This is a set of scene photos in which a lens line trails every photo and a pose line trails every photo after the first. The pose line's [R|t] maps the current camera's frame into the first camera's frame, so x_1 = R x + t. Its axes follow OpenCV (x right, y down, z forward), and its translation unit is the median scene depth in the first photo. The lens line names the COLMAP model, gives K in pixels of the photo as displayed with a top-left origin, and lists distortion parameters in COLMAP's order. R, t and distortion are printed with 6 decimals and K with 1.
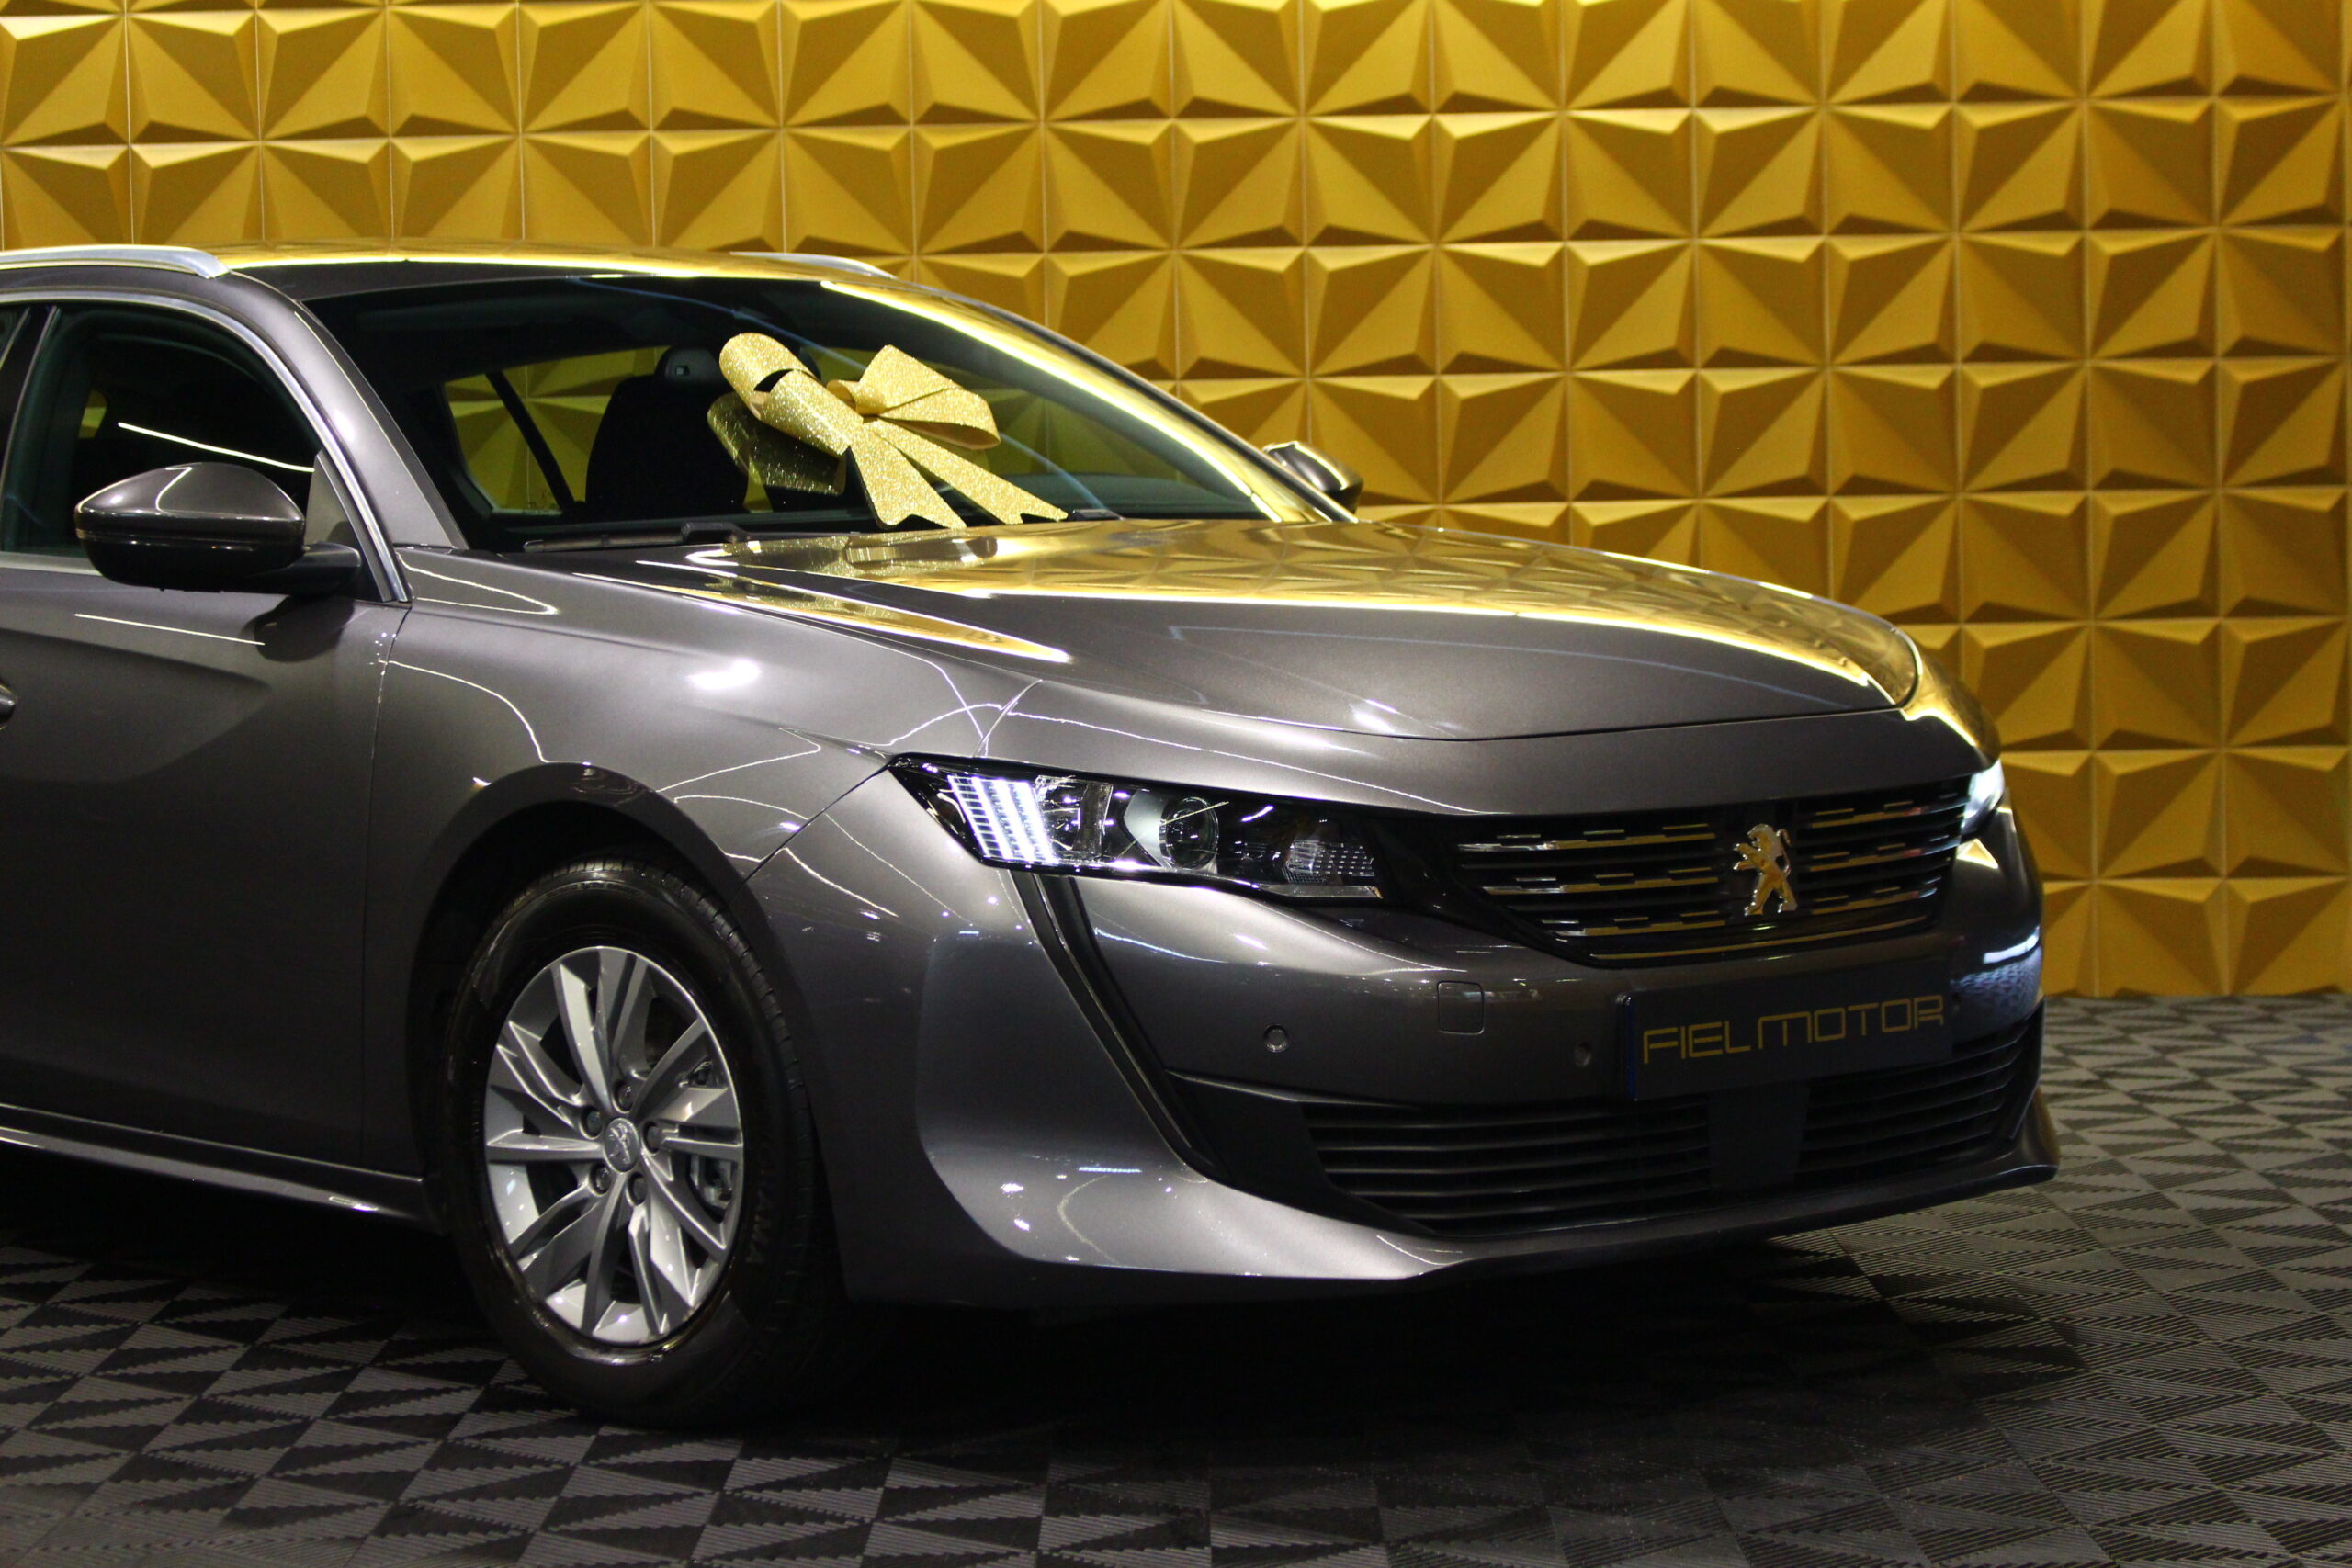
lens RADIAL K [[4826.4, 0, 1183.3], [0, 4826.4, 782.6], [0, 0, 1]] dist [0.008520, 0.000000]
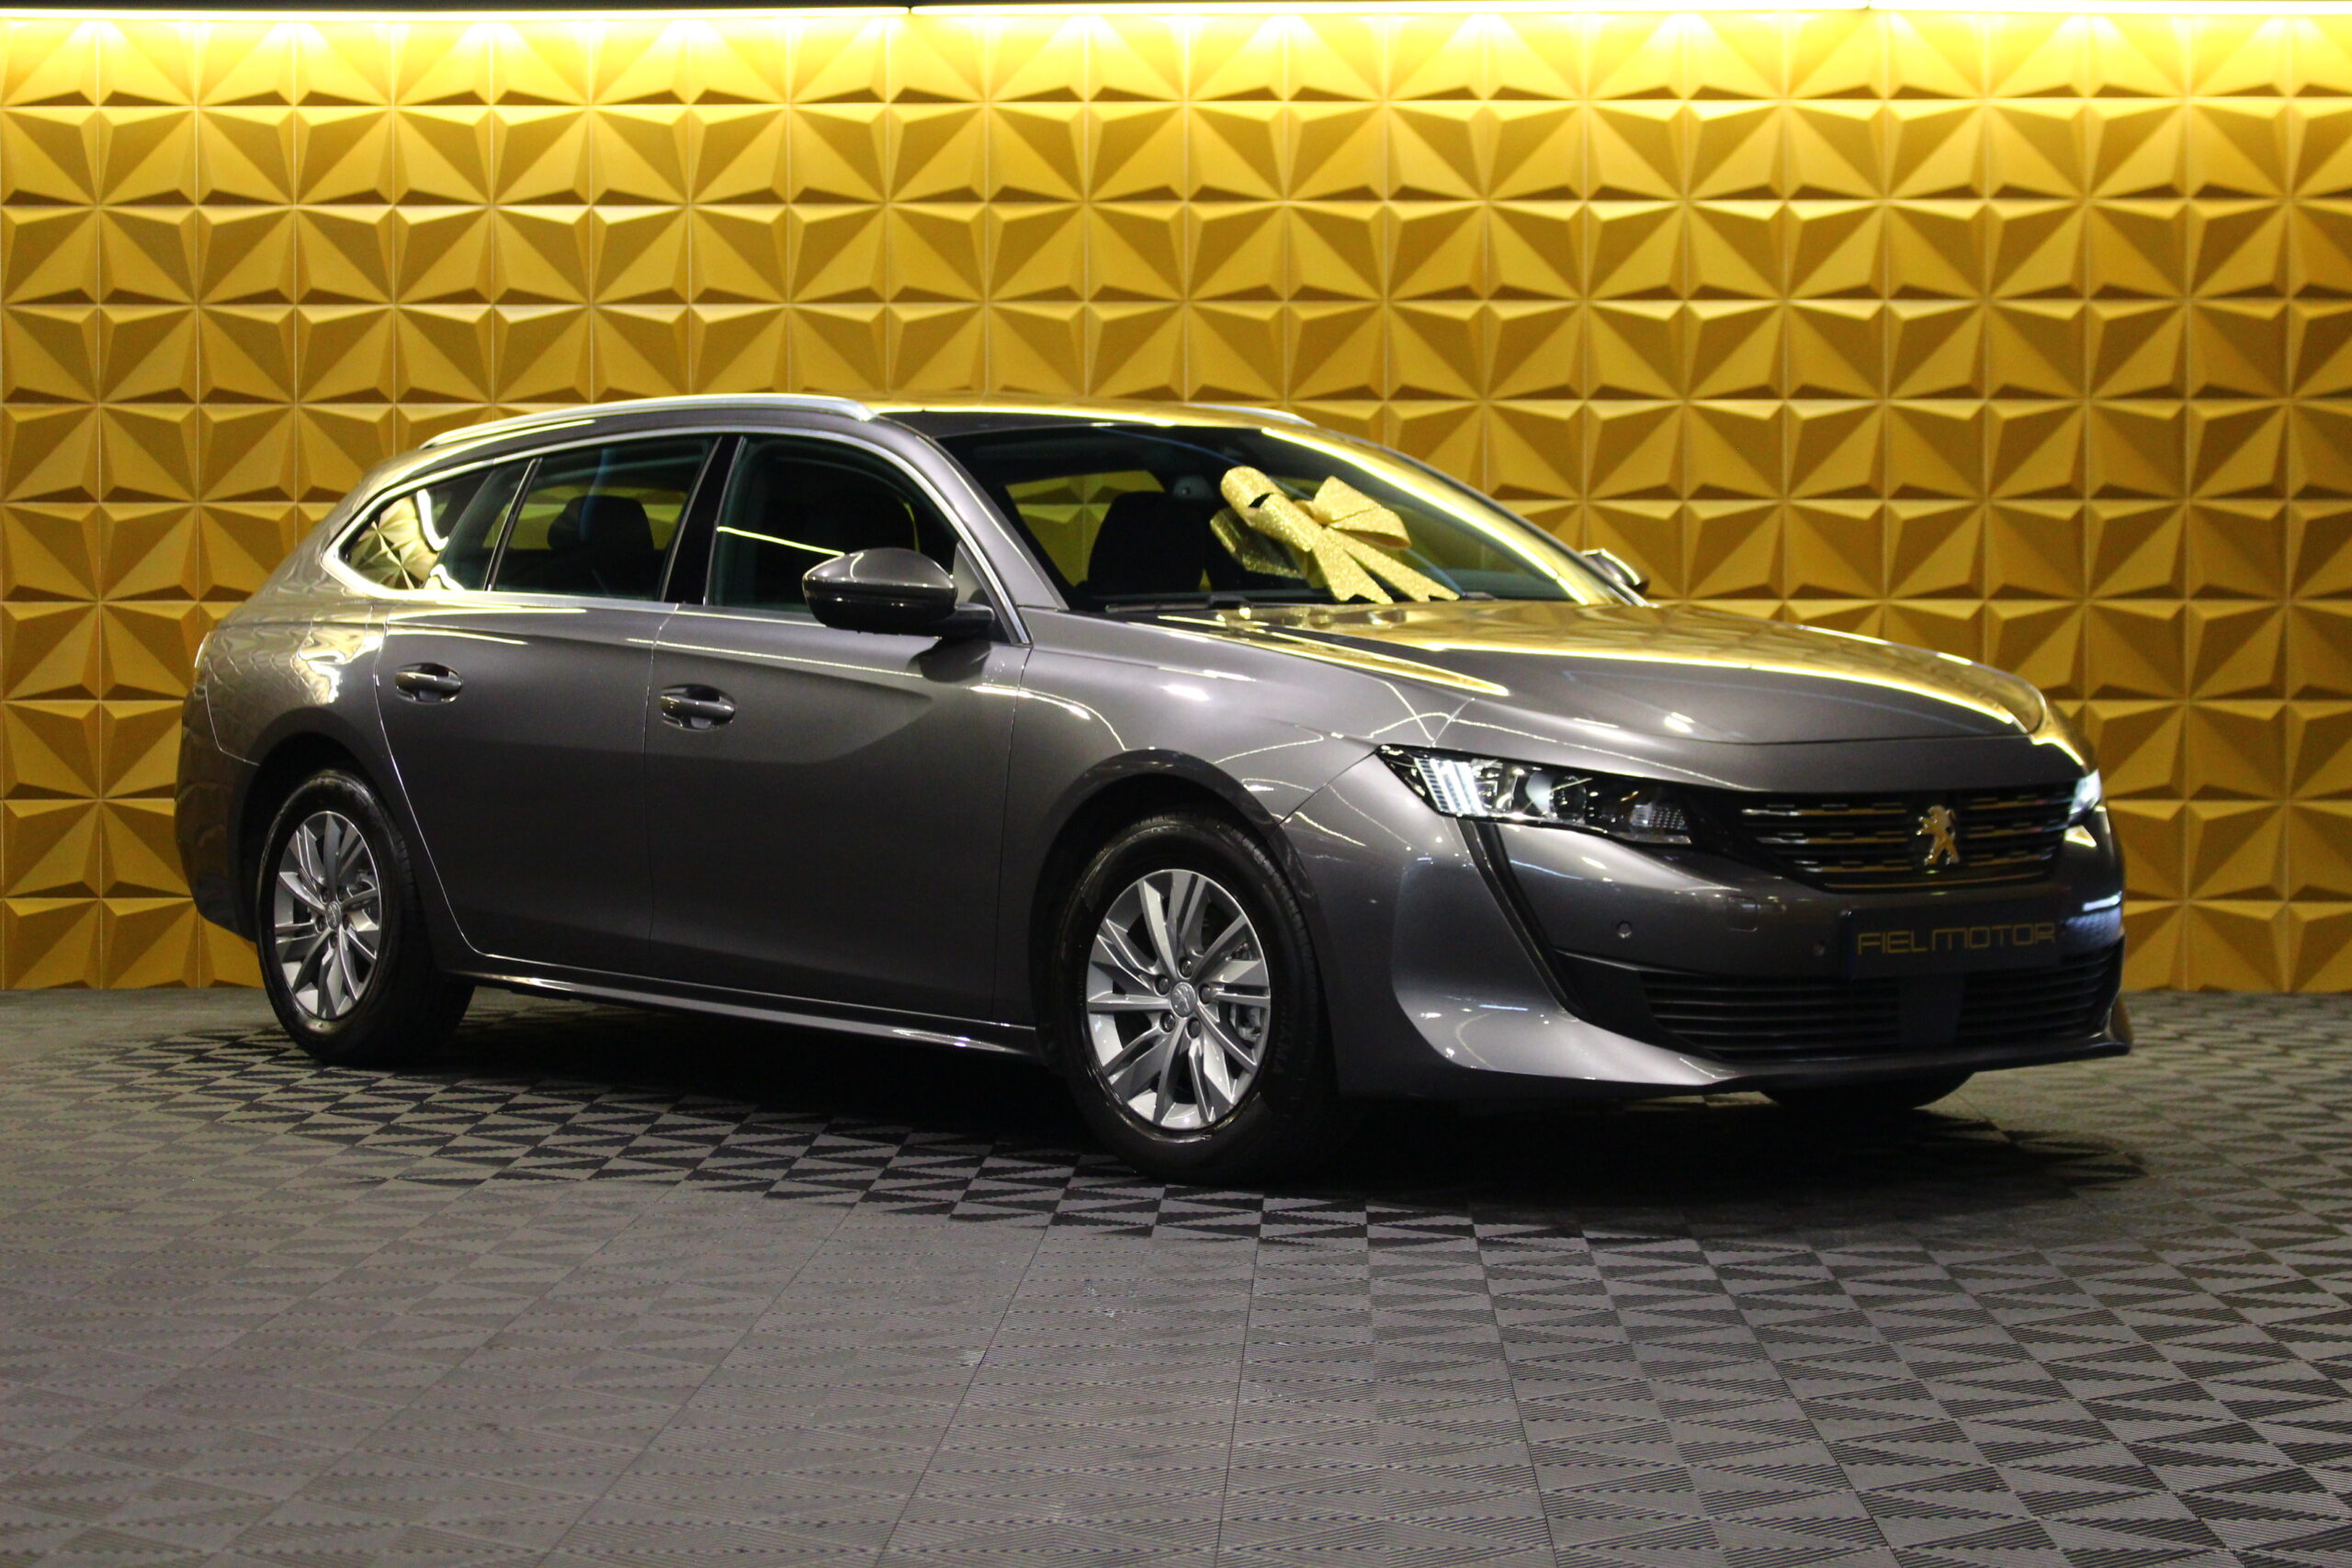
lens RADIAL K [[4502.8, 0, 1229.5], [0, 4502.8, 743.5], [0, 0, 1]] dist [0.015047, 0.000000]
pose [[0.999220, 0.022731, -0.032306, -0.051981], [-0.023575, 0.999384, -0.025997, 0.027750], [0.031695, 0.026738, 0.999140, -0.385541]]
